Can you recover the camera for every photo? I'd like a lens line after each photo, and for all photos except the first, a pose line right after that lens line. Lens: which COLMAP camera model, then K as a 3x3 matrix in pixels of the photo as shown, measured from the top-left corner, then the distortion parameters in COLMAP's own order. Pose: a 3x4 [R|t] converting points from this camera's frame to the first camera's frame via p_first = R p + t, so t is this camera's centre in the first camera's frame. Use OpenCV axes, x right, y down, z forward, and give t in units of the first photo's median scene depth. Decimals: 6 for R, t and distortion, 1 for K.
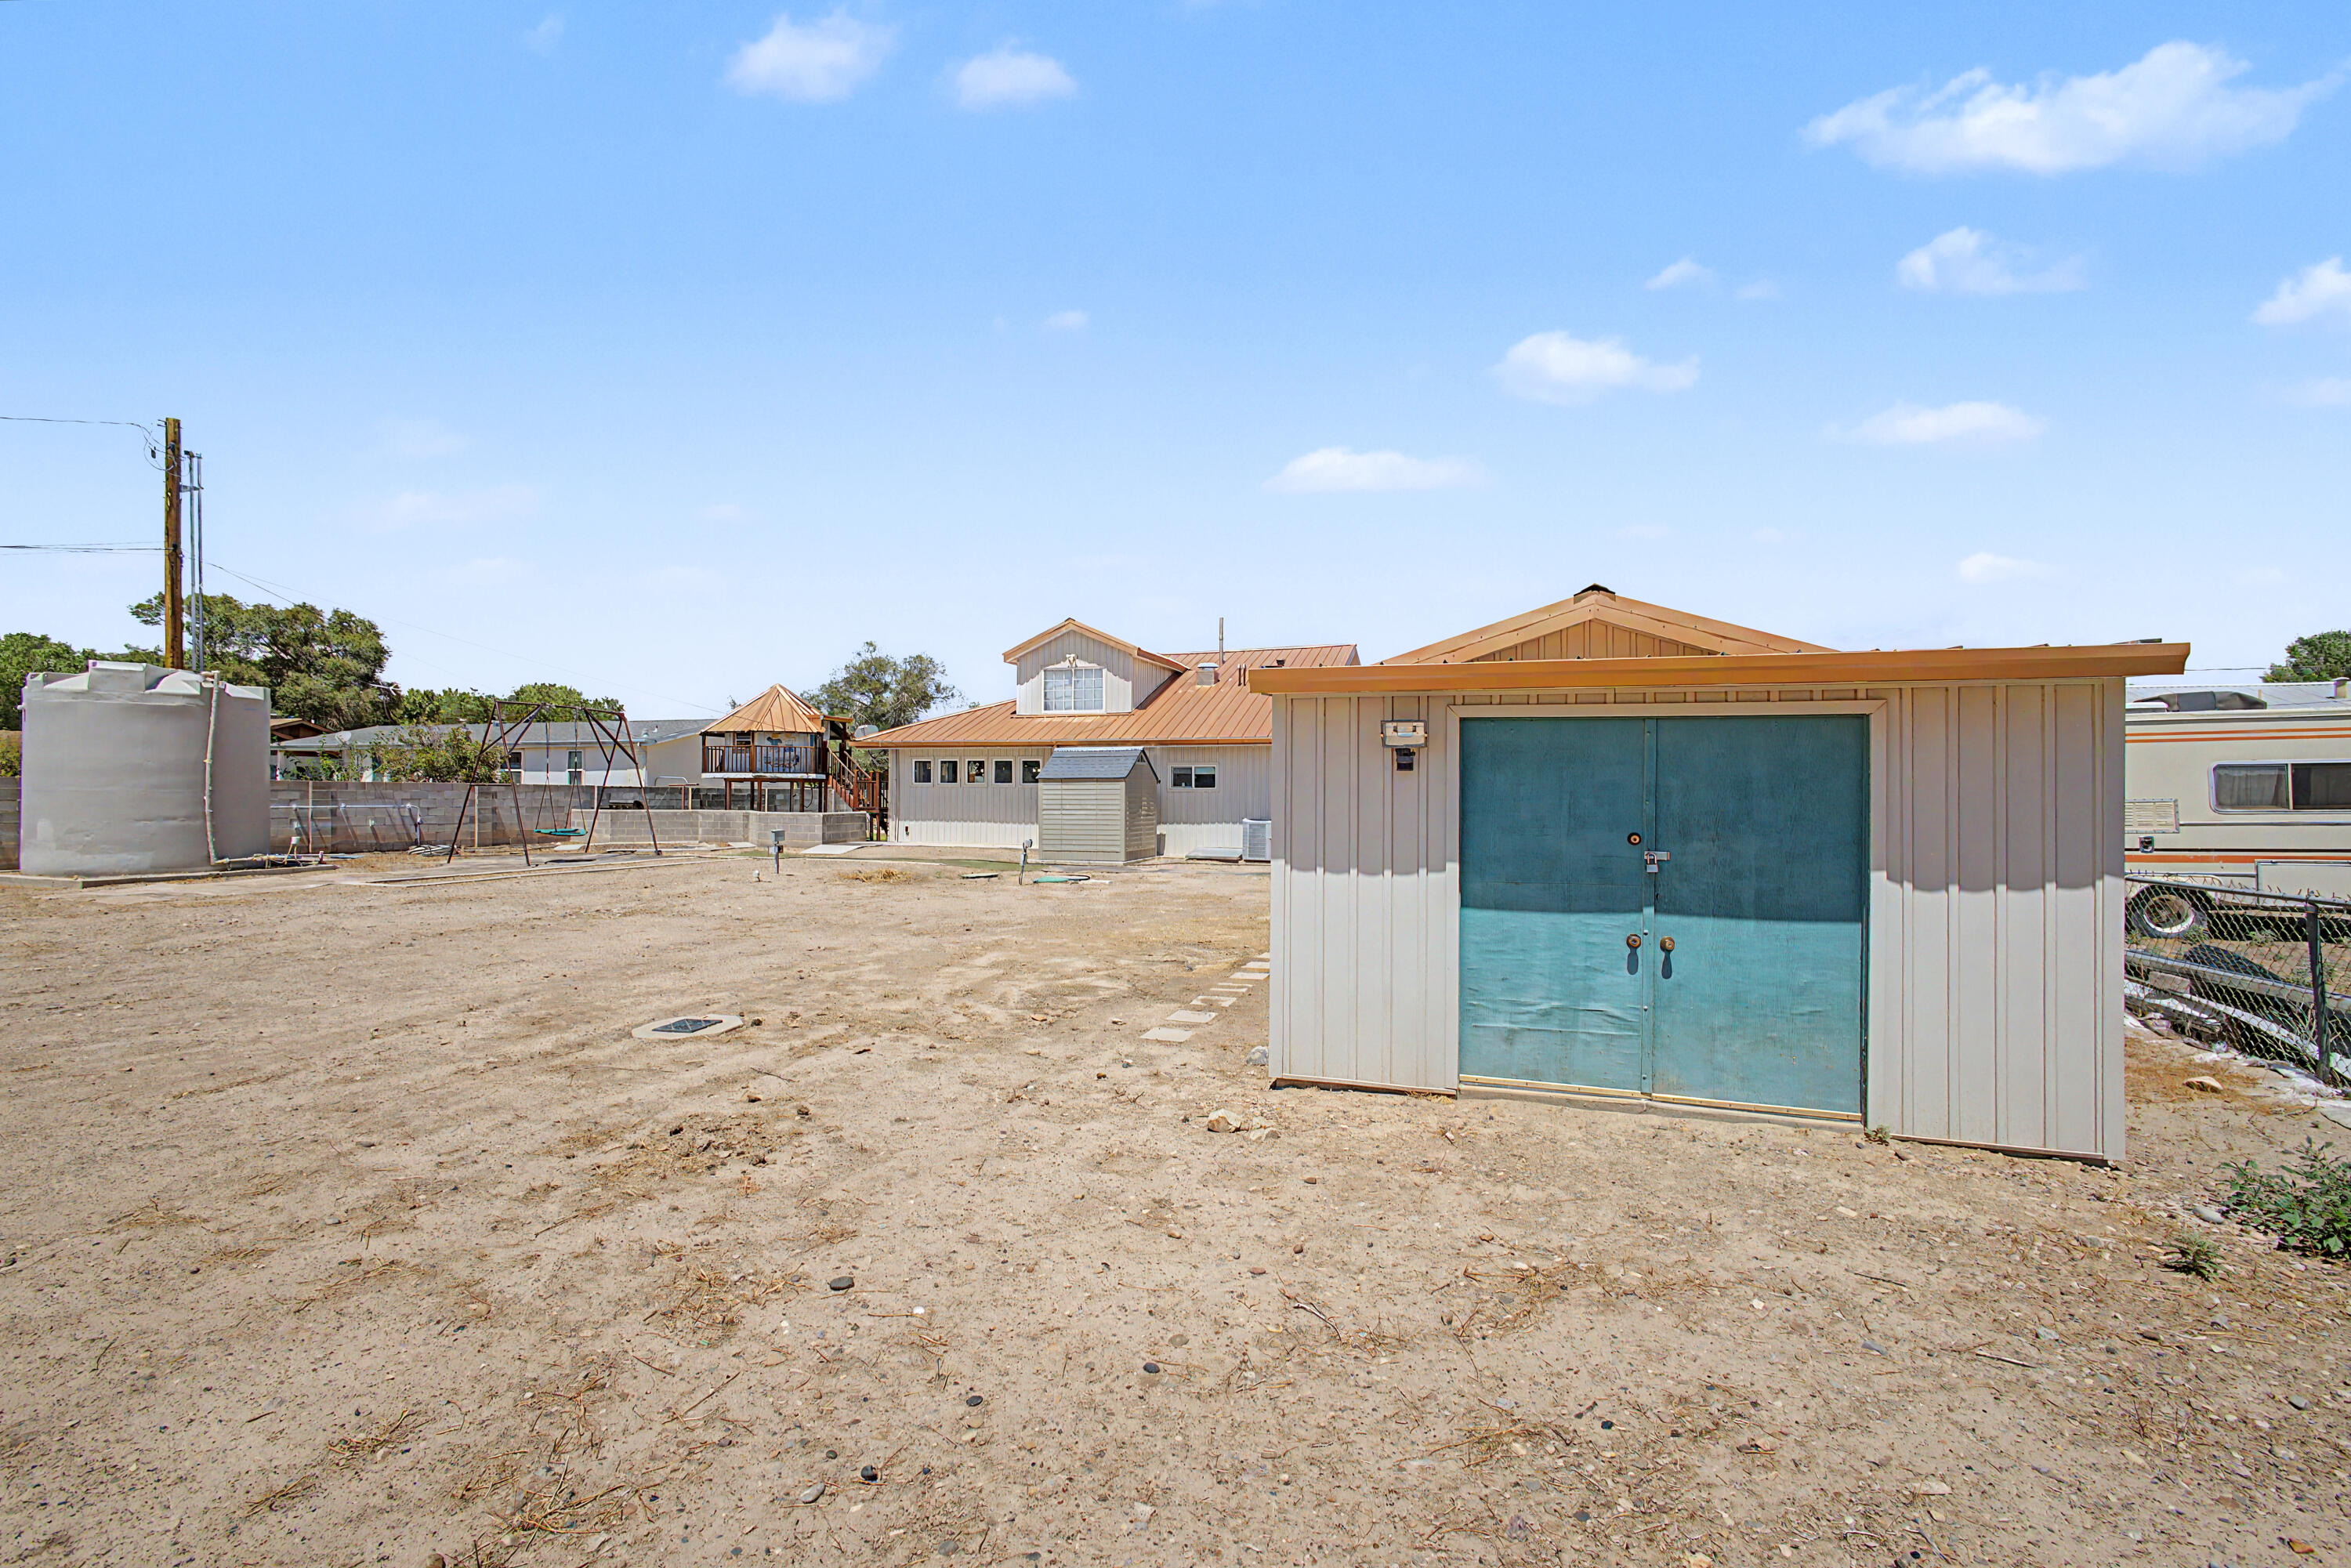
lens RADIAL K [[1008.0, 0, 1179.0], [0, 1008.0, 792.9], [0, 0, 1]] dist [0.008193, 0.000187]
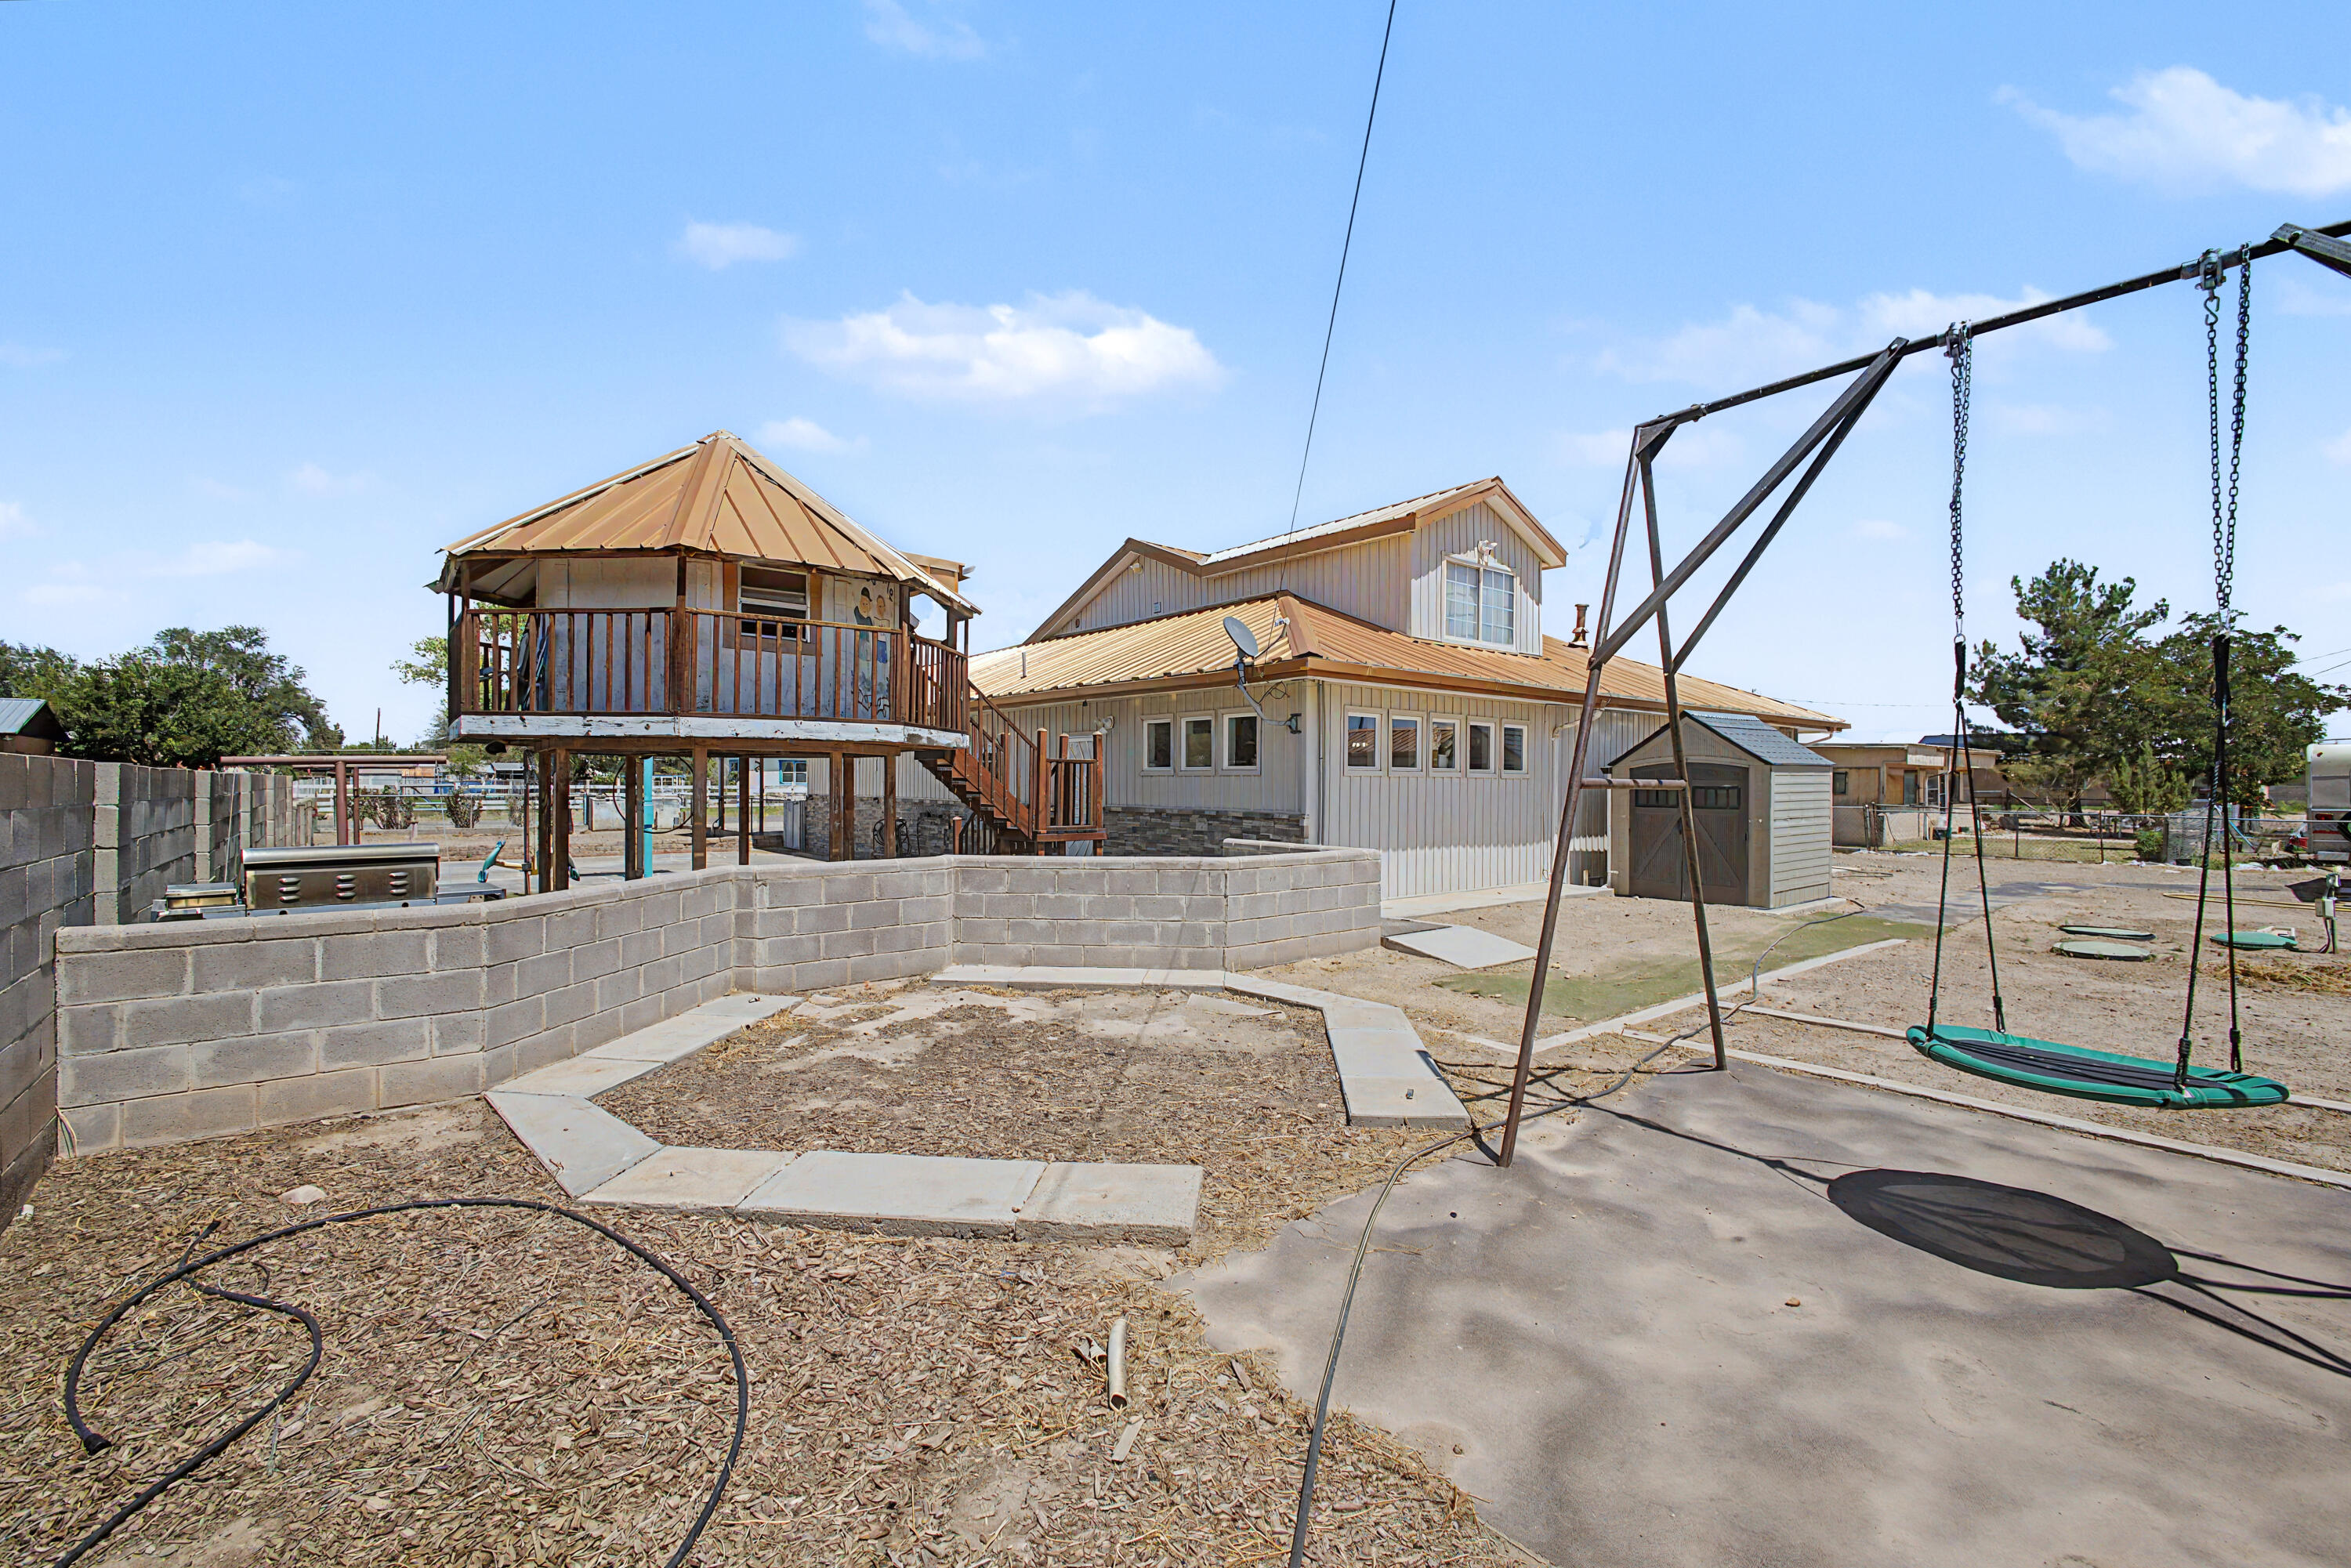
lens RADIAL K [[1008.0, 0, 1179.0], [0, 1008.0, 792.9], [0, 0, 1]] dist [0.008193, 0.000187]
pose [[0.553859, -0.008034, 0.832572, -0.657351], [-0.002505, 0.999933, 0.011316, -0.003845], [-0.832607, -0.008353, 0.553802, 0.828476]]
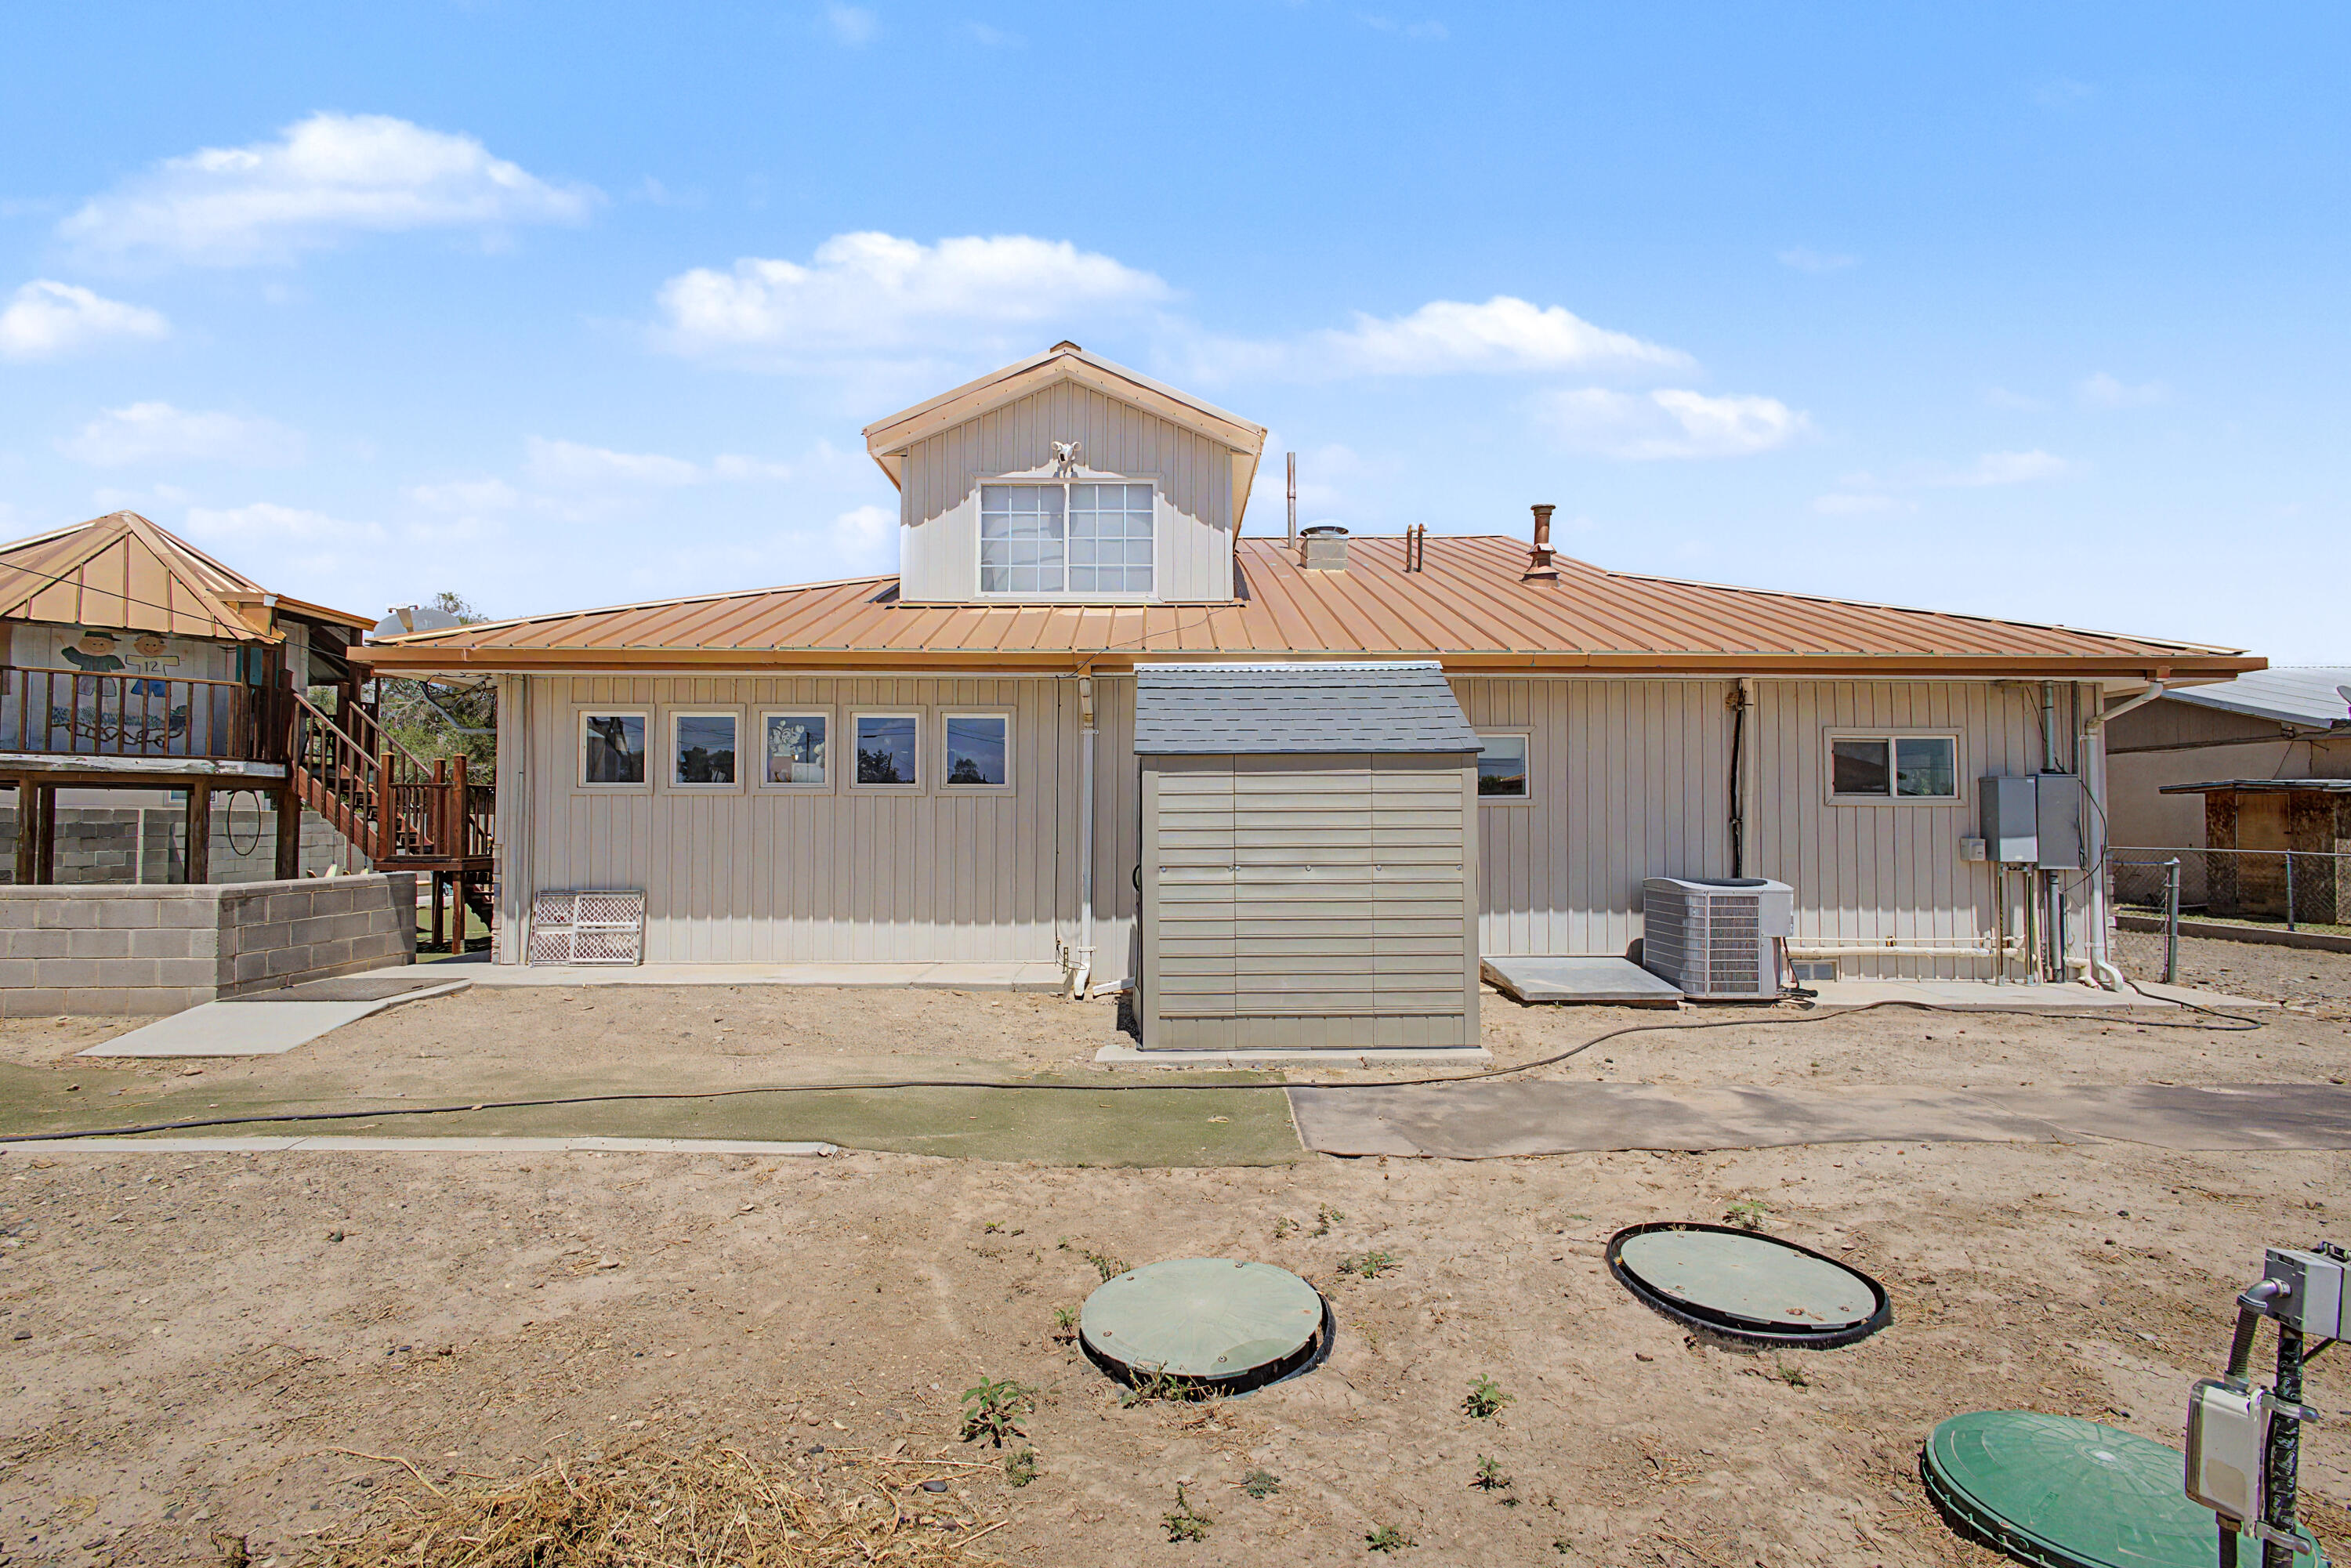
lens RADIAL K [[1008.0, 0, 1179.0], [0, 1008.0, 792.9], [0, 0, 1]] dist [0.008193, 0.000187]
pose [[0.950427, 0.002994, 0.310935, -0.182222], [0.004582, 0.999710, -0.023631, 0.001653], [-0.310915, 0.023884, 0.950138, 0.630243]]
